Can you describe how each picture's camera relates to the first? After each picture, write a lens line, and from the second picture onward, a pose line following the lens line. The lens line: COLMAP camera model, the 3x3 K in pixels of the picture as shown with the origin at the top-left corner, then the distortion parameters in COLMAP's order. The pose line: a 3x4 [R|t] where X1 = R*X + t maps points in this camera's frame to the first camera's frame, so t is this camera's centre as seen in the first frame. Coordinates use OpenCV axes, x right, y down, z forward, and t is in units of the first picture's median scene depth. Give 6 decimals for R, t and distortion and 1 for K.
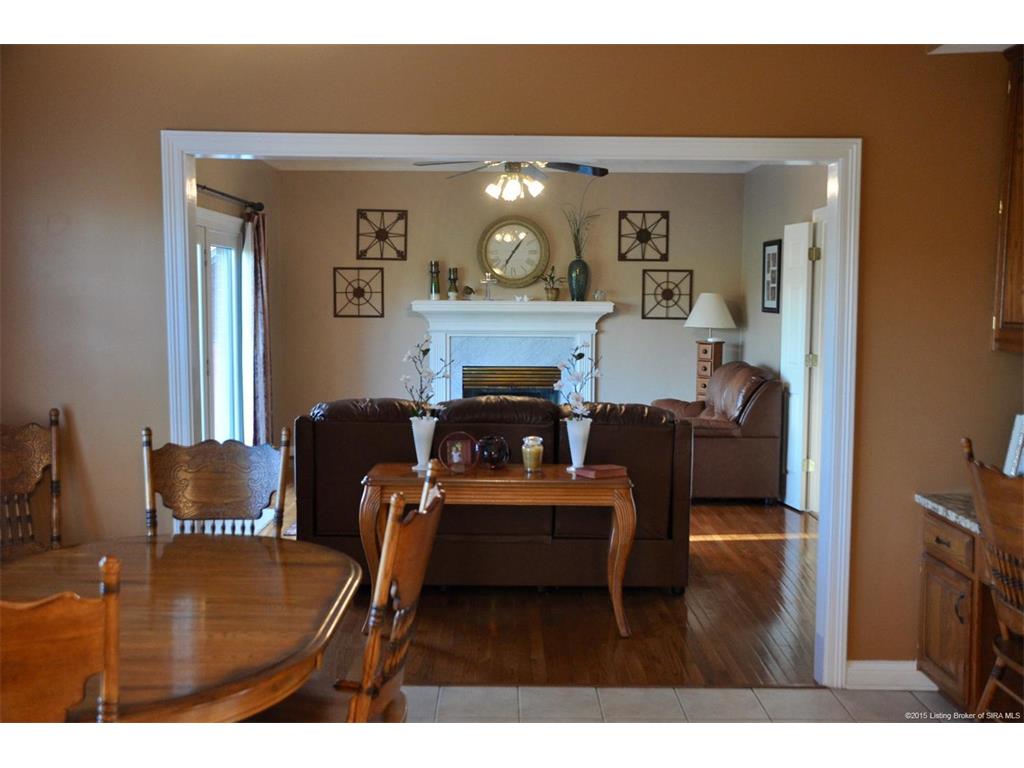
lens RADIAL K [[1044.2, 0, 504.8], [0, 1044.2, 383.1], [0, 0, 1]] dist [0.006302, 0.000000]
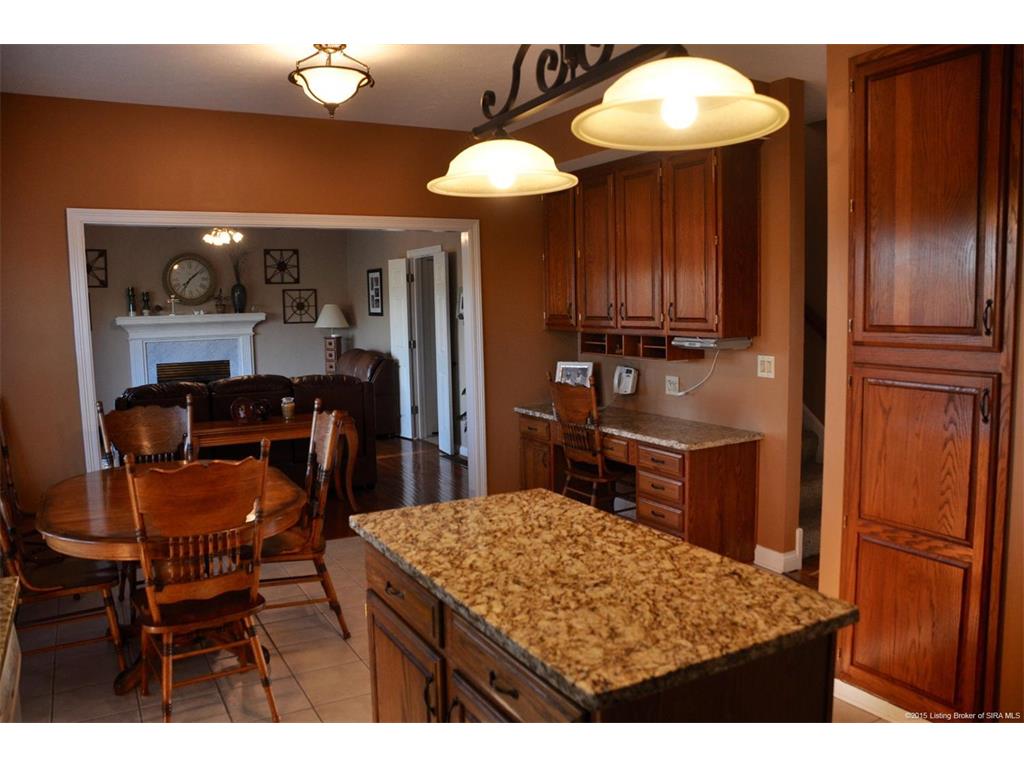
lens RADIAL K [[804.2, 0, 508.3], [0, 804.2, 384.9], [0, 0, 1]] dist [-0.115014, 0.026240]
pose [[0.874262, -0.073363, 0.479879, -0.134483], [0.065804, 0.997301, 0.032581, 0.007665], [-0.480974, 0.003094, 0.876730, -0.117481]]
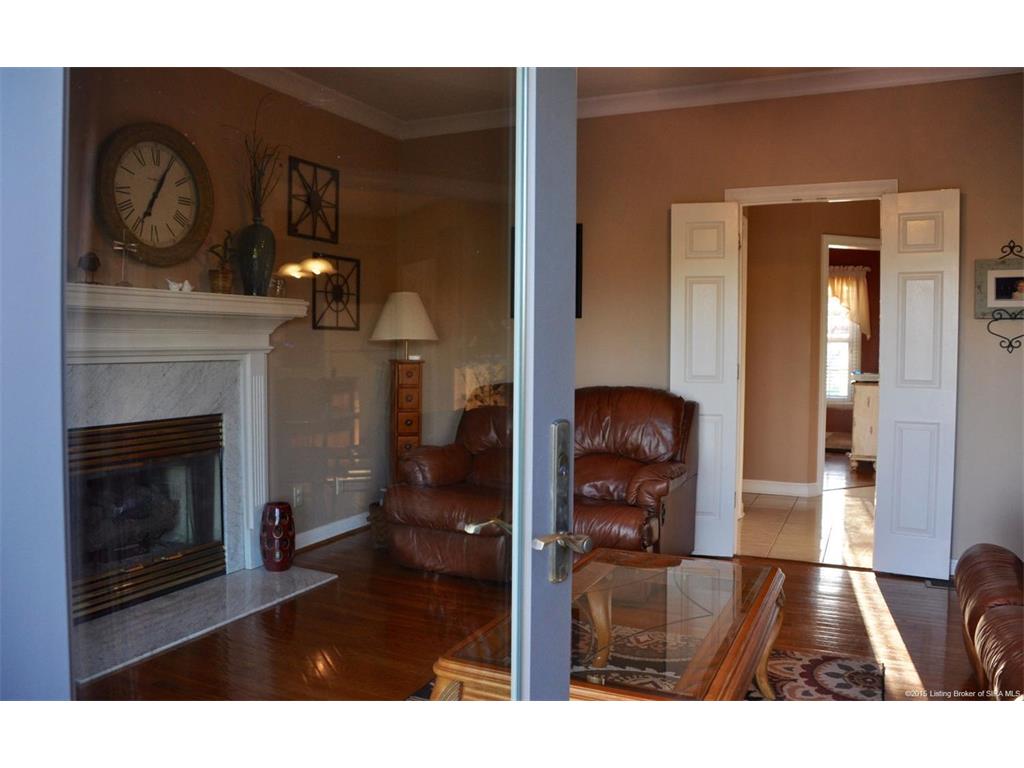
lens RADIAL K [[804.2, 0, 511.9], [0, 804.2, 379.3], [0, 0, 1]] dist [-0.115014, 0.026240]
pose [[0.448162, -0.043184, 0.892909, -0.259145], [0.072445, 0.997302, 0.011871, -0.027760], [-0.891012, 0.059367, 0.450081, 0.679528]]
